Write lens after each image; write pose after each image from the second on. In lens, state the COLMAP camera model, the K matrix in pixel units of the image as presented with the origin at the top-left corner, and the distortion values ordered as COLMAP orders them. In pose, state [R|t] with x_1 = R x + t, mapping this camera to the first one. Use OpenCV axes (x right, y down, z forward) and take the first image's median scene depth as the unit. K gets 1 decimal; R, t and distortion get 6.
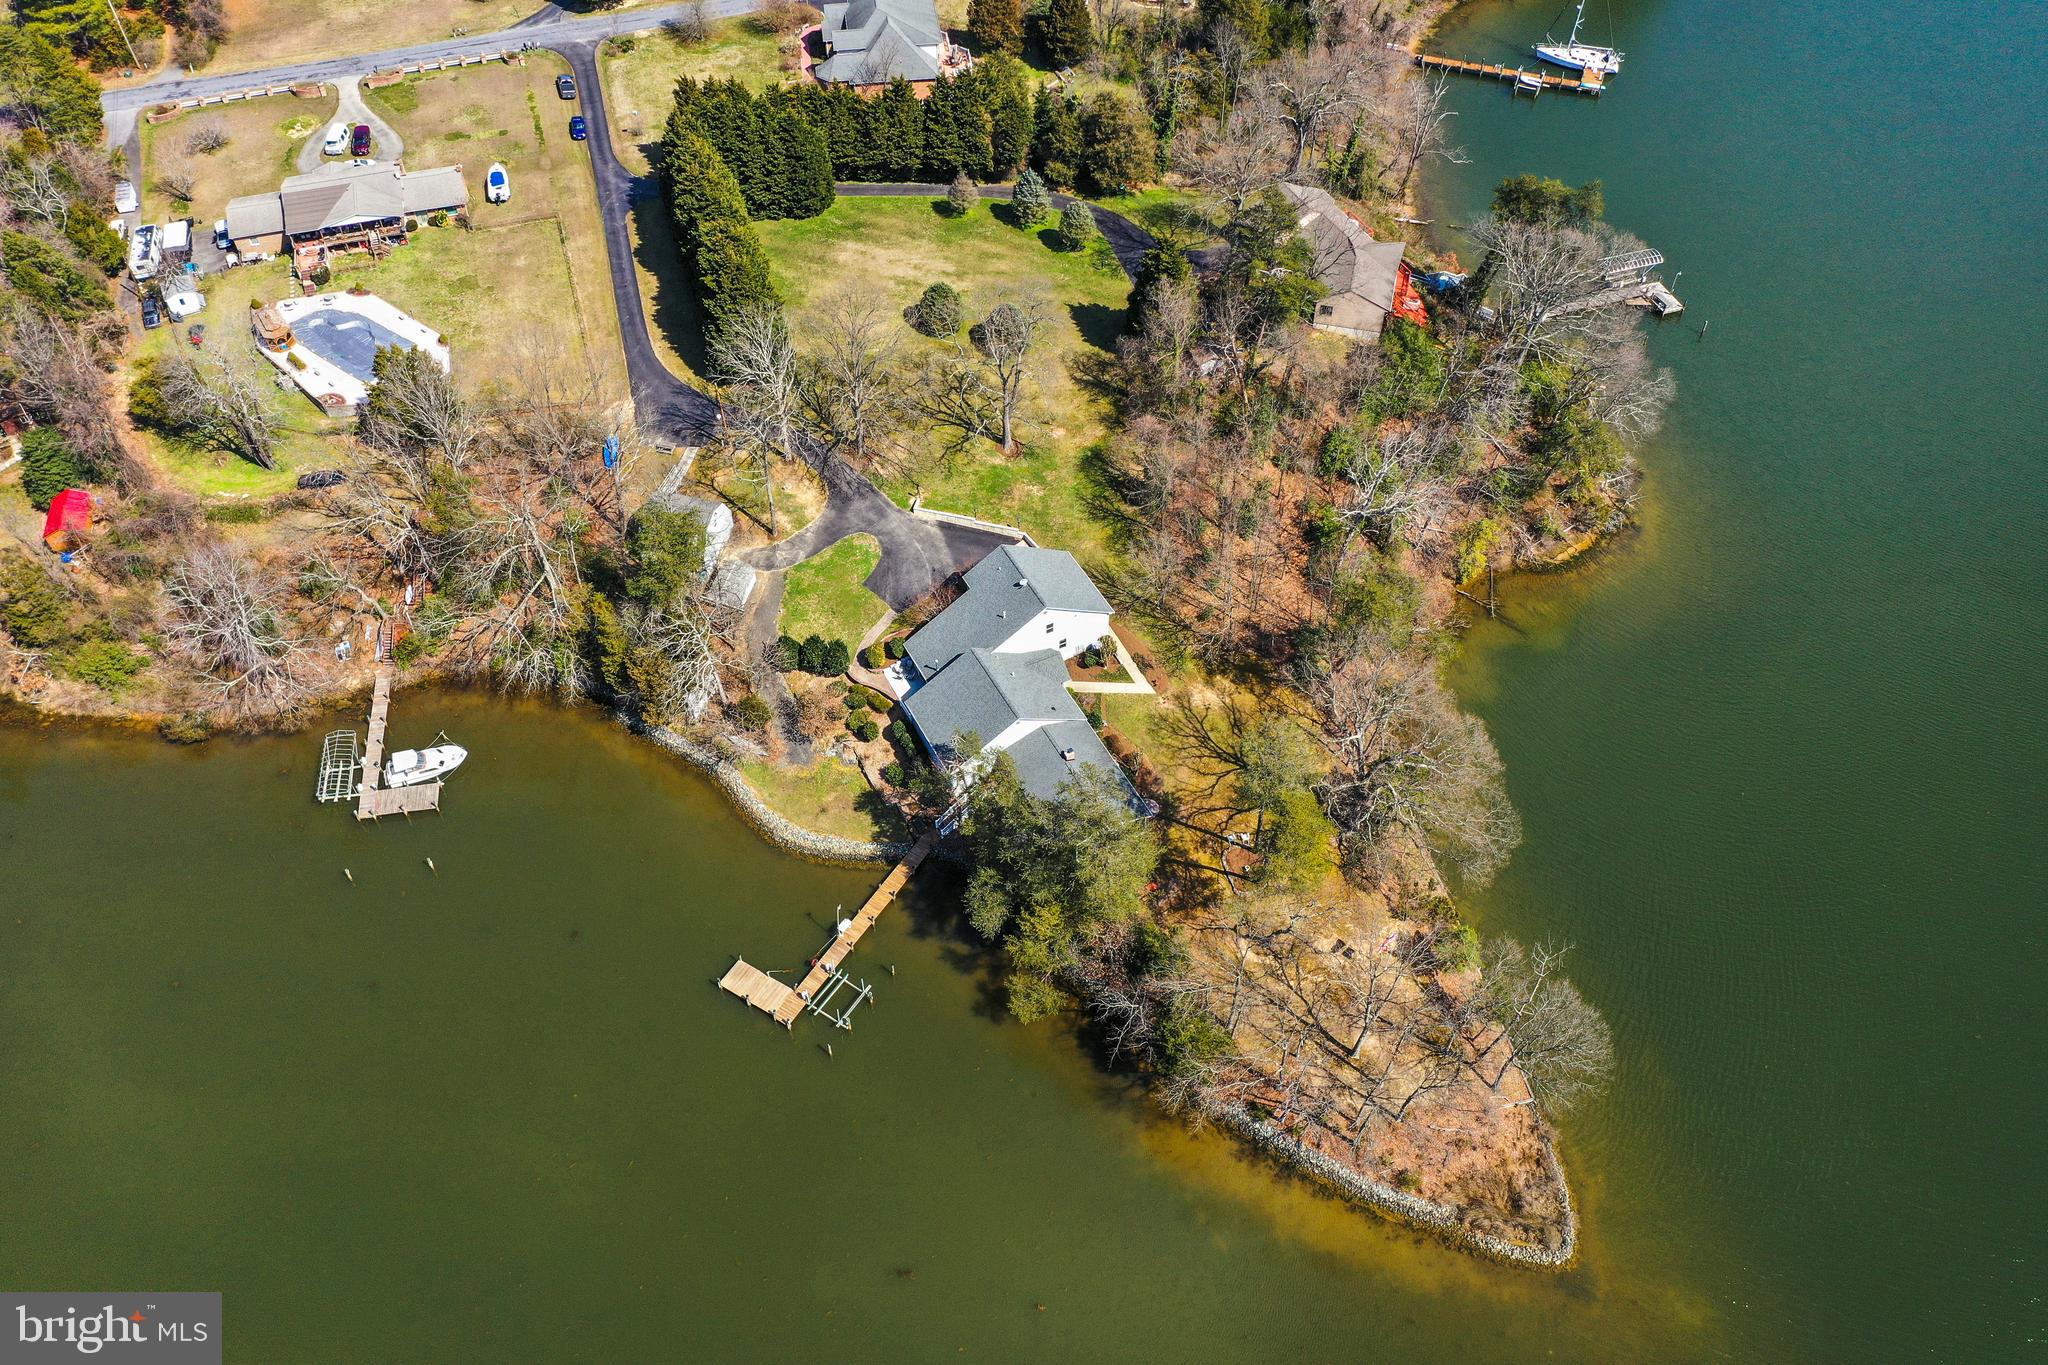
lens RADIAL K [[1608.8, 0, 1022.8], [0, 1608.8, 672.4], [0, 0, 1]] dist [-0.010080, 0.000128]
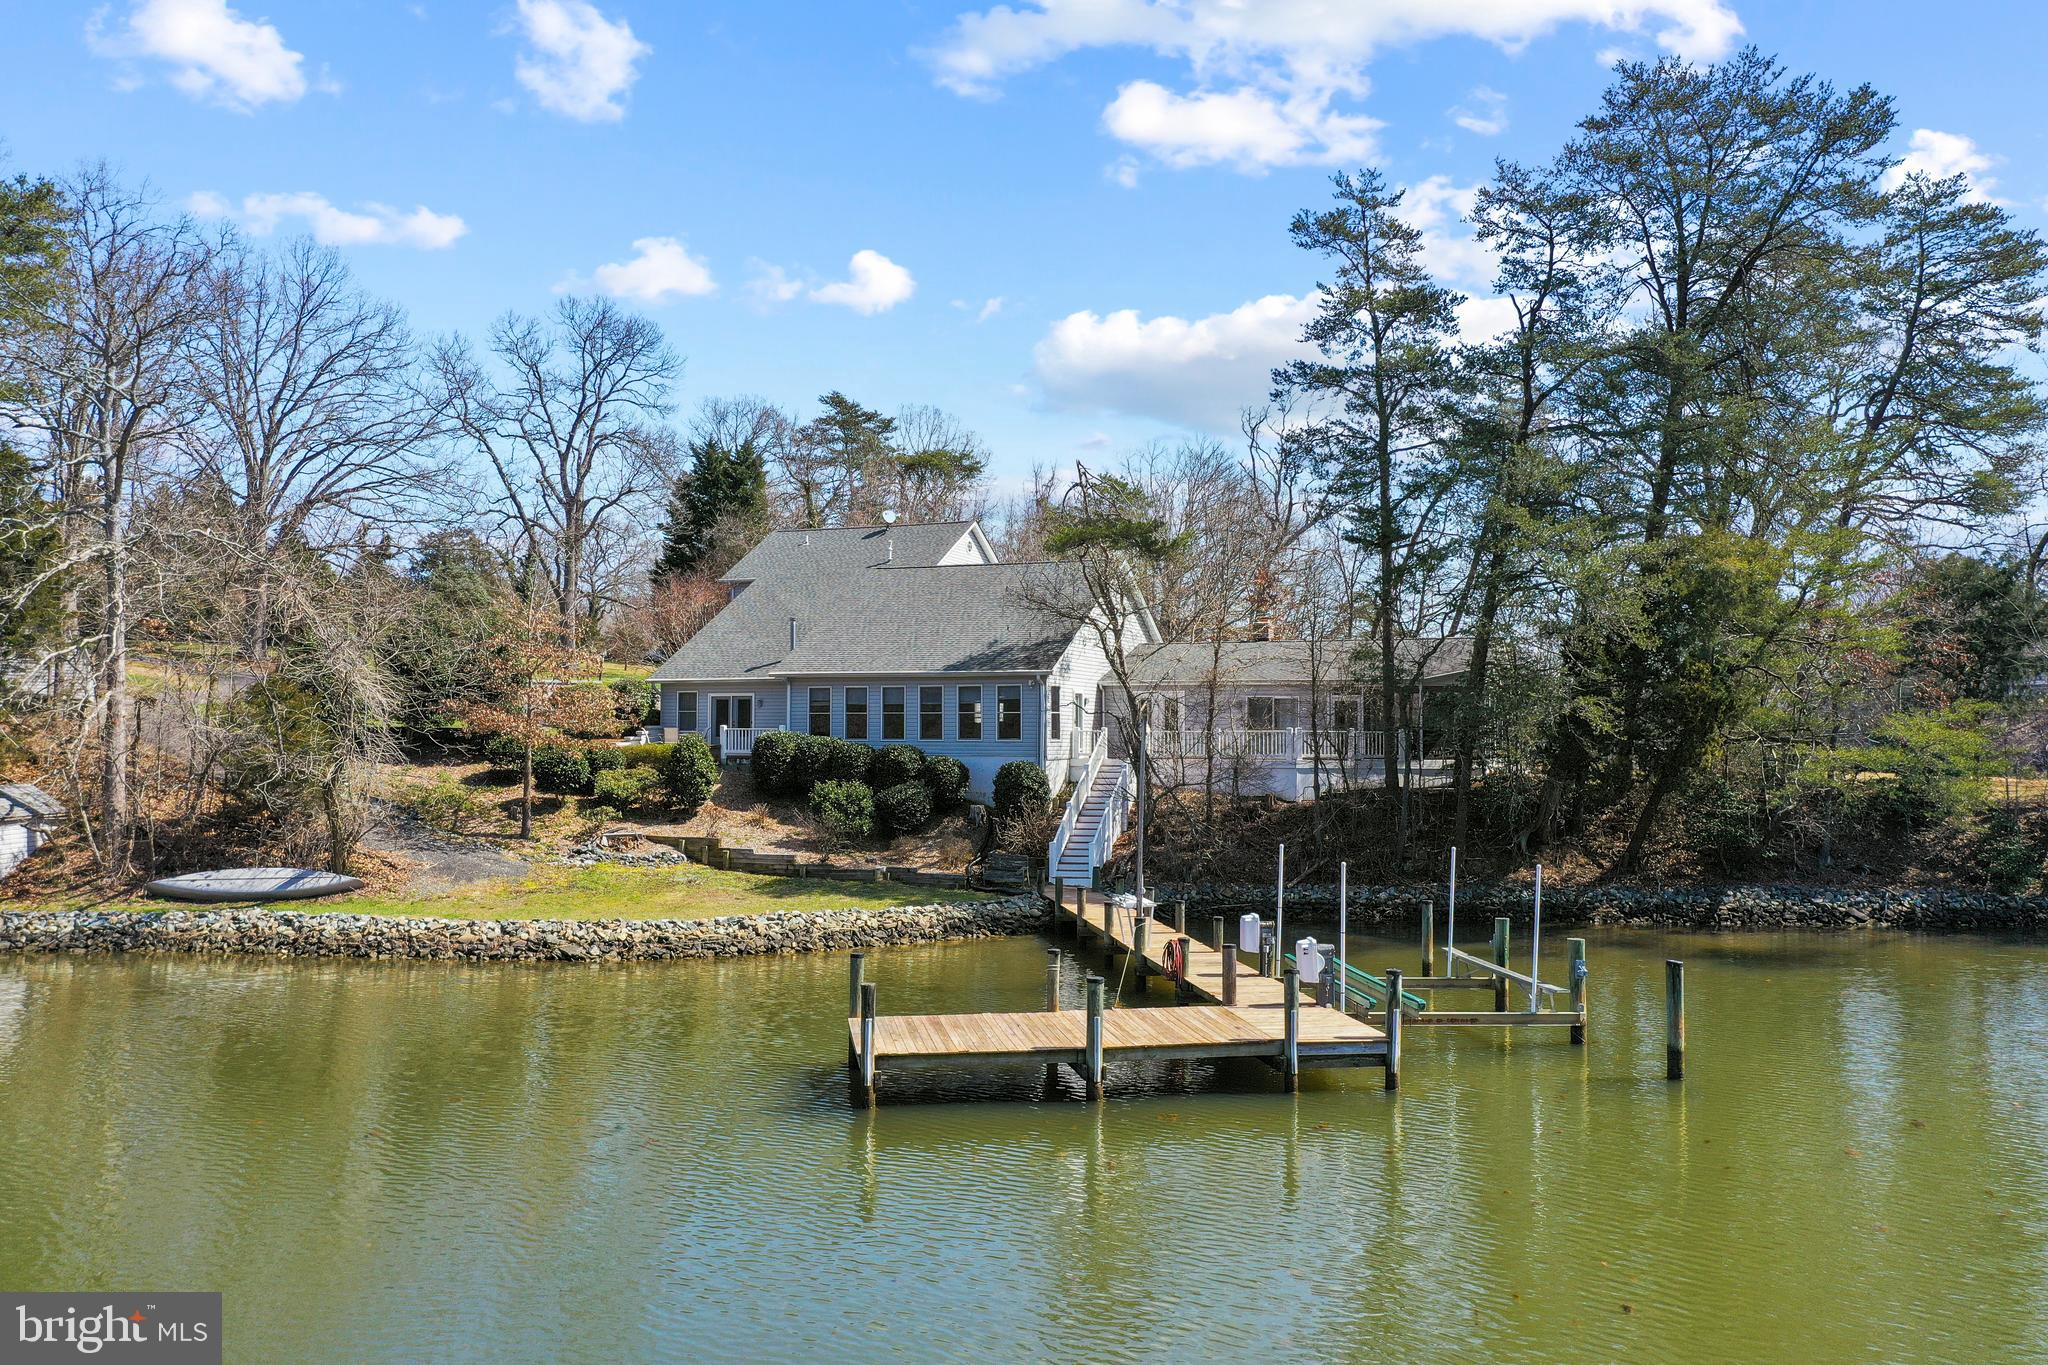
lens RADIAL K [[1608.8, 0, 1022.8], [0, 1608.8, 672.4], [0, 0, 1]] dist [-0.010080, 0.000128]
pose [[0.762337, 0.031368, 0.646420, -0.253275], [0.470796, 0.658467, -0.587173, 0.243242], [-0.444065, 0.751955, 0.487206, 0.802909]]
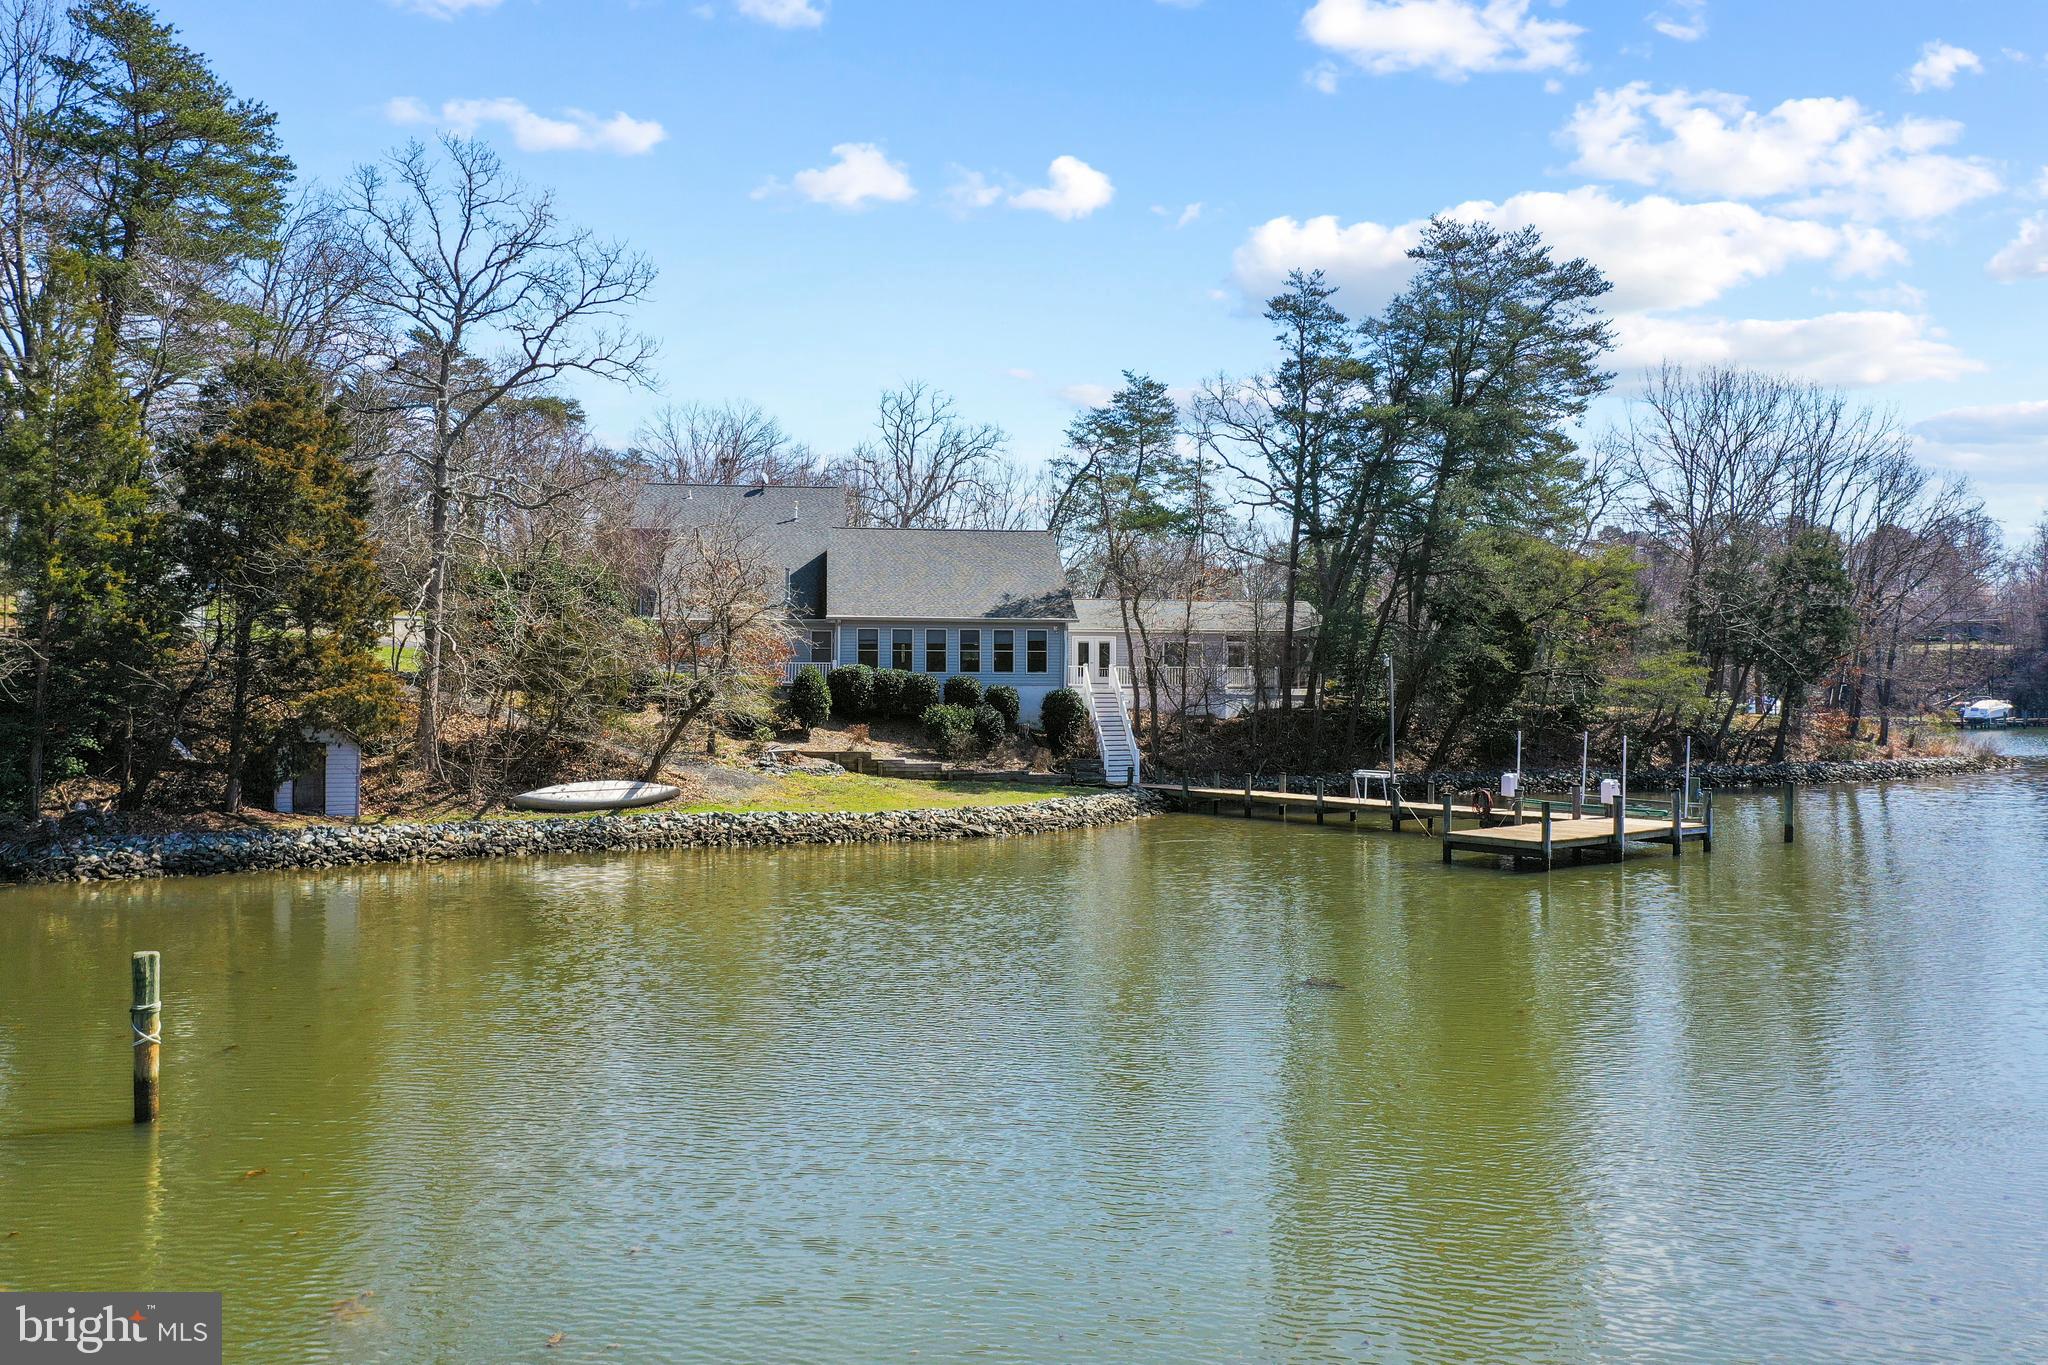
lens RADIAL K [[1608.8, 0, 1022.8], [0, 1608.8, 672.4], [0, 0, 1]] dist [-0.010080, 0.000128]
pose [[0.351273, 0.013221, 0.936180, -0.435505], [0.682843, 0.680486, -0.265826, 0.167884], [-0.640572, 0.732642, 0.230009, 0.879456]]
